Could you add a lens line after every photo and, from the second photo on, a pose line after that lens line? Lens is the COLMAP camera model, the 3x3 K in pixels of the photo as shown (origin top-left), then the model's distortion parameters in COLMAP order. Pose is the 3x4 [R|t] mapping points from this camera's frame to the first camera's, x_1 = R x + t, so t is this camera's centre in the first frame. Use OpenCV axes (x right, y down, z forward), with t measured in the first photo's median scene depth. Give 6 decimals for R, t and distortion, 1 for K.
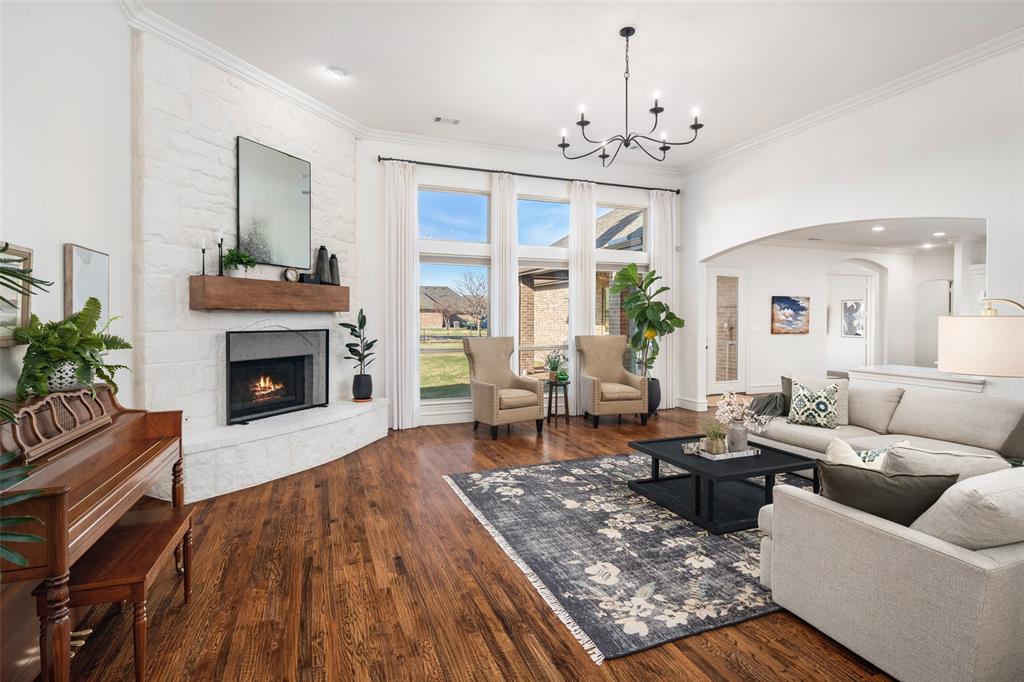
lens RADIAL K [[499.1, 0, 499.5], [0, 499.1, 309.3], [0, 0, 1]] dist [0.003119, -0.004230]
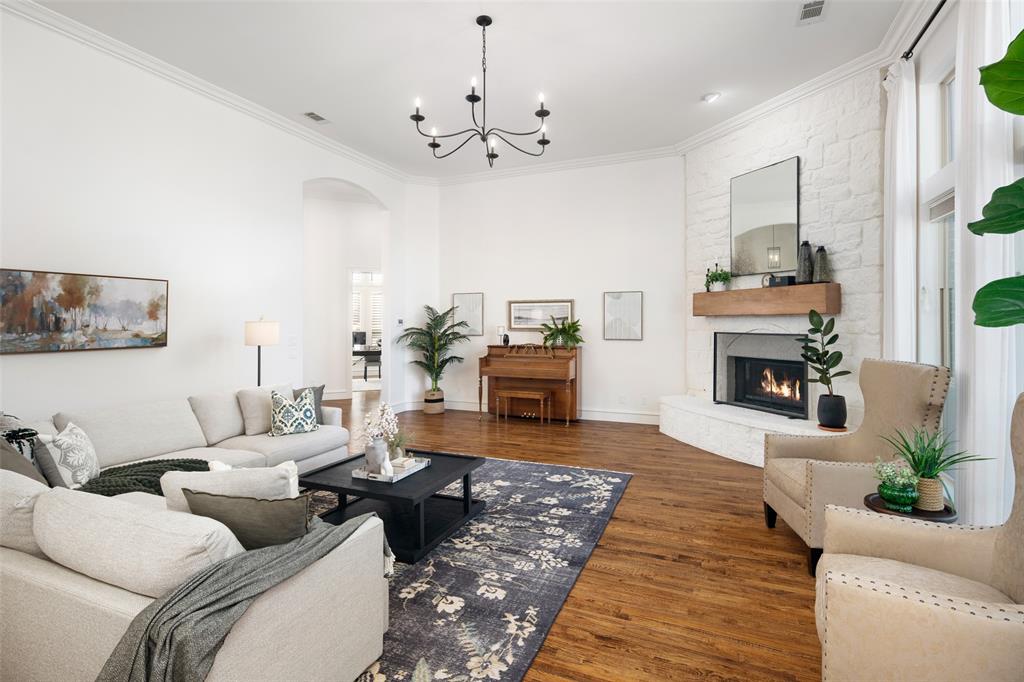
lens RADIAL K [[499.1, 0, 509.0], [0, 499.1, 326.6], [0, 0, 1]] dist [0.003119, -0.004230]
pose [[-0.689904, 0.005370, -0.723881, 0.883843], [0.014906, 0.999866, -0.006789, 0.032013], [0.723748, -0.015474, -0.689891, 1.660406]]
